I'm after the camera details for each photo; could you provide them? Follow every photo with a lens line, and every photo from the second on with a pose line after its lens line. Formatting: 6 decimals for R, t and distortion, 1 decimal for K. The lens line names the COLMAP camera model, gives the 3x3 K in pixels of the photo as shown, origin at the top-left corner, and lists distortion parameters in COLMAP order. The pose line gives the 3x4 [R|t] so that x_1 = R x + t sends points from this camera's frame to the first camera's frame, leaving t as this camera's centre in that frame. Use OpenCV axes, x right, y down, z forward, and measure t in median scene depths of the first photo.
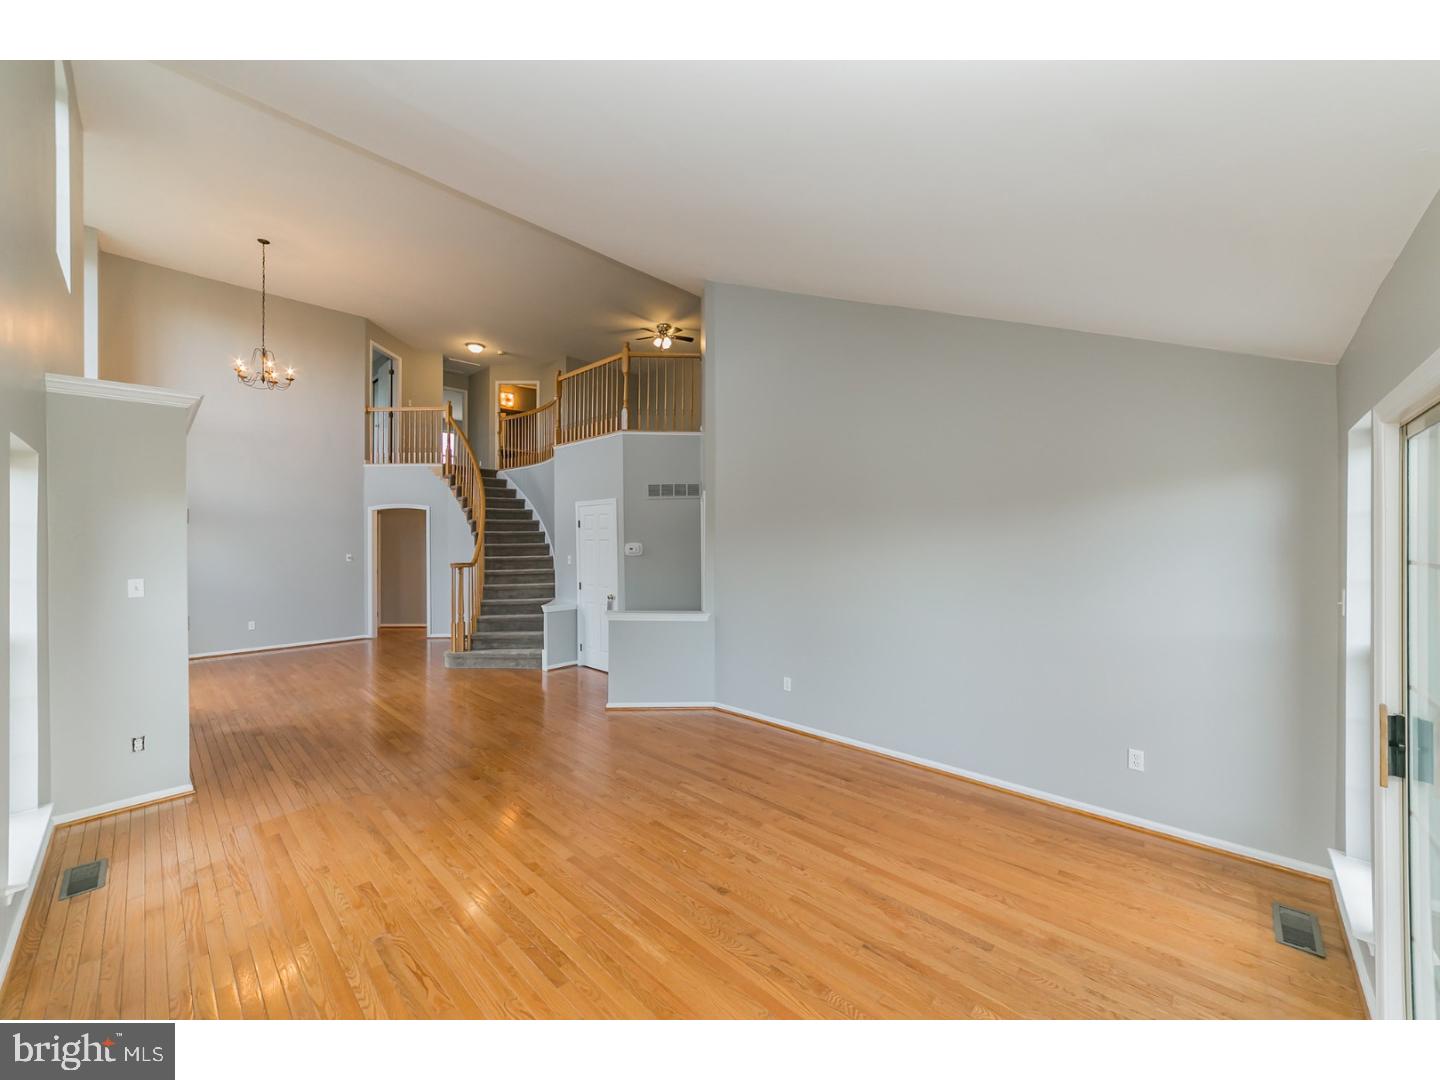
lens RADIAL K [[551.8, 0, 725.1], [0, 551.8, 533.1], [0, 0, 1]] dist [-0.002367, 0.000089]
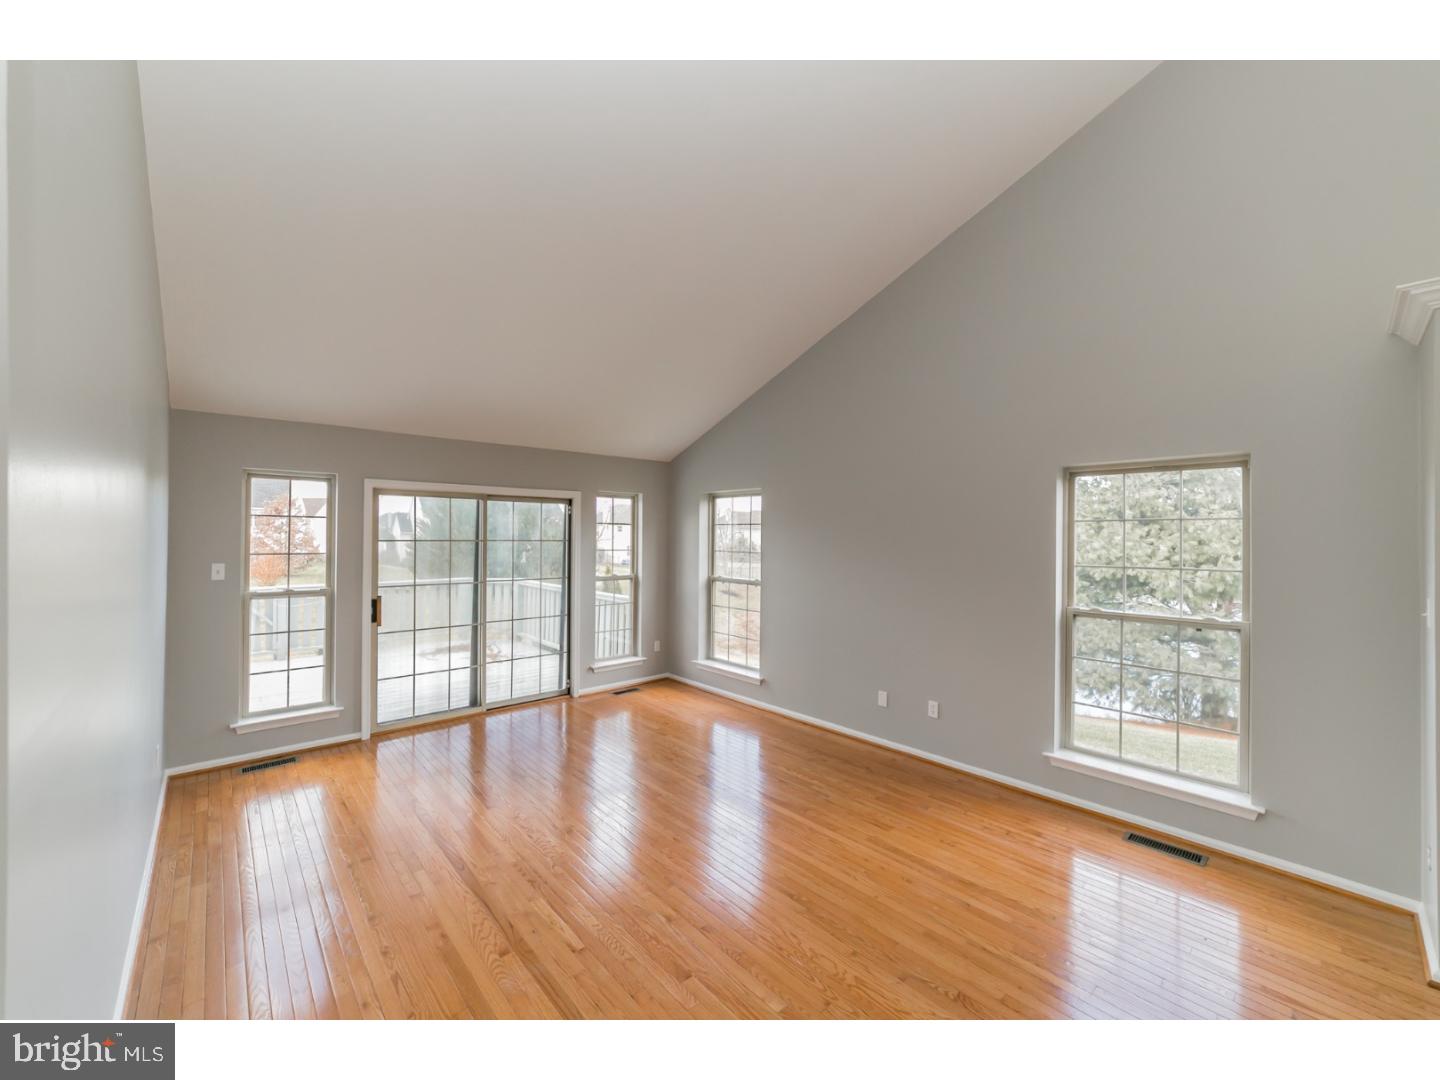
lens RADIAL K [[595.9, 0, 740.1], [0, 595.9, 533.5], [0, 0, 1]] dist [-0.000680, 0.000028]
pose [[-0.999259, -0.001821, 0.038439, -0.139651], [-0.001975, 0.999990, -0.003967, 0.005082], [-0.038431, -0.004040, -0.999253, 0.829556]]
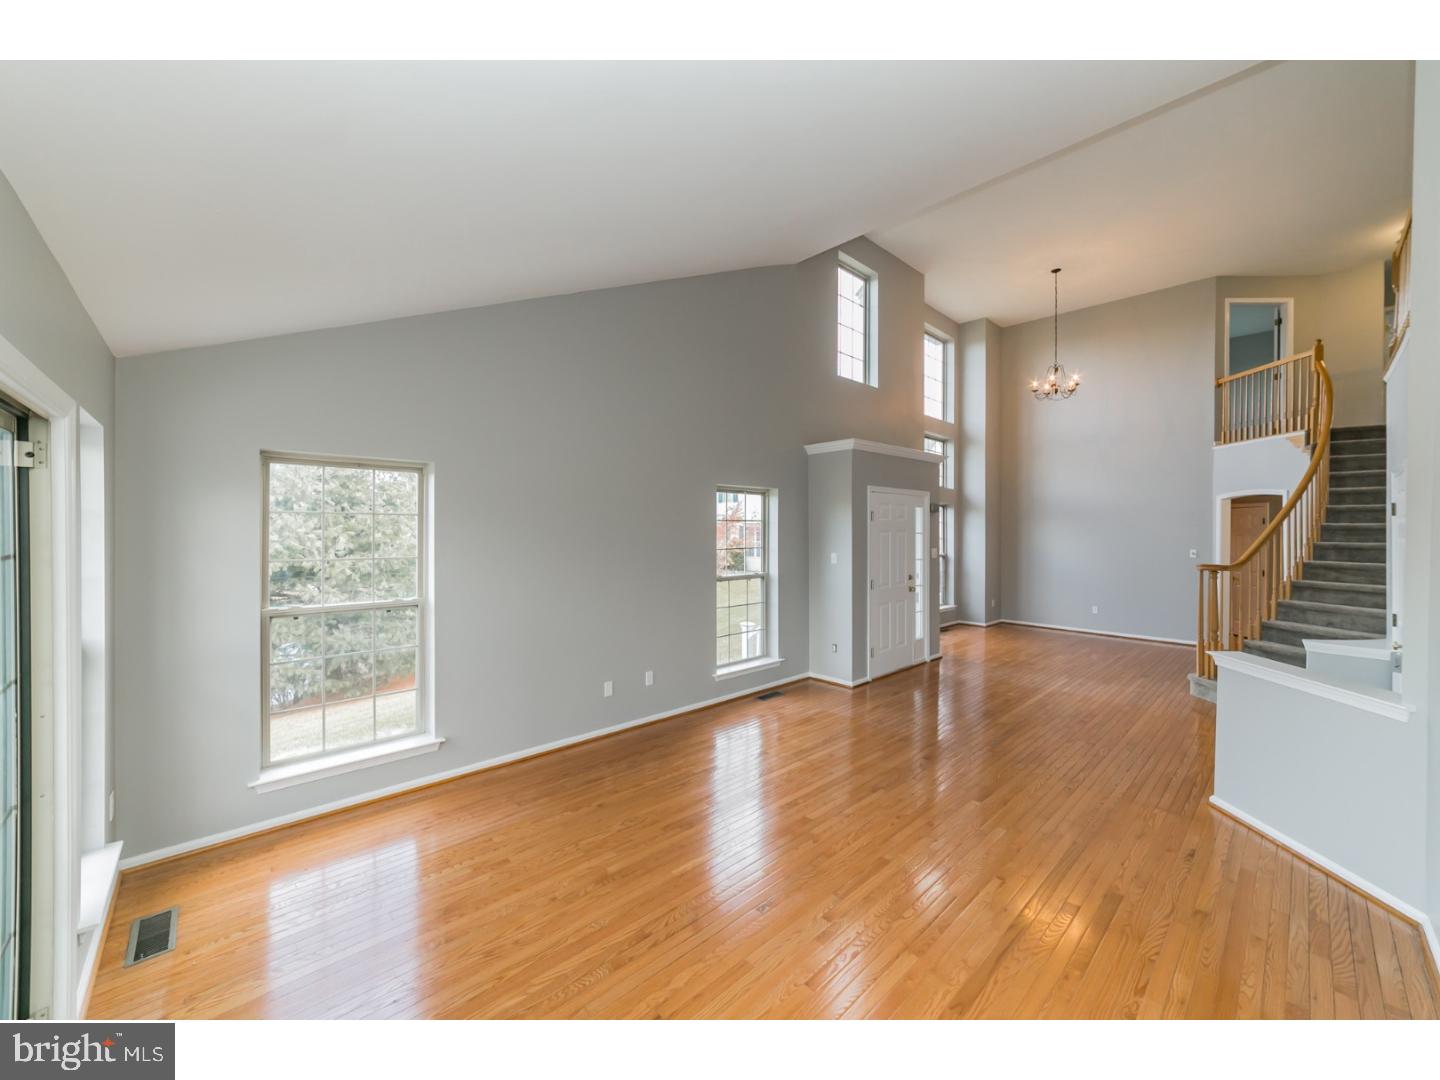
lens RADIAL K [[558.9, 0, 724.2], [0, 558.9, 525.9], [0, 0, 1]] dist [0.011280, 0.000449]
pose [[-0.044428, -0.001778, -0.999011, 0.339436], [0.001675, 0.999997, -0.001855, 0.000042], [0.999011, -0.001756, -0.044425, 0.347748]]
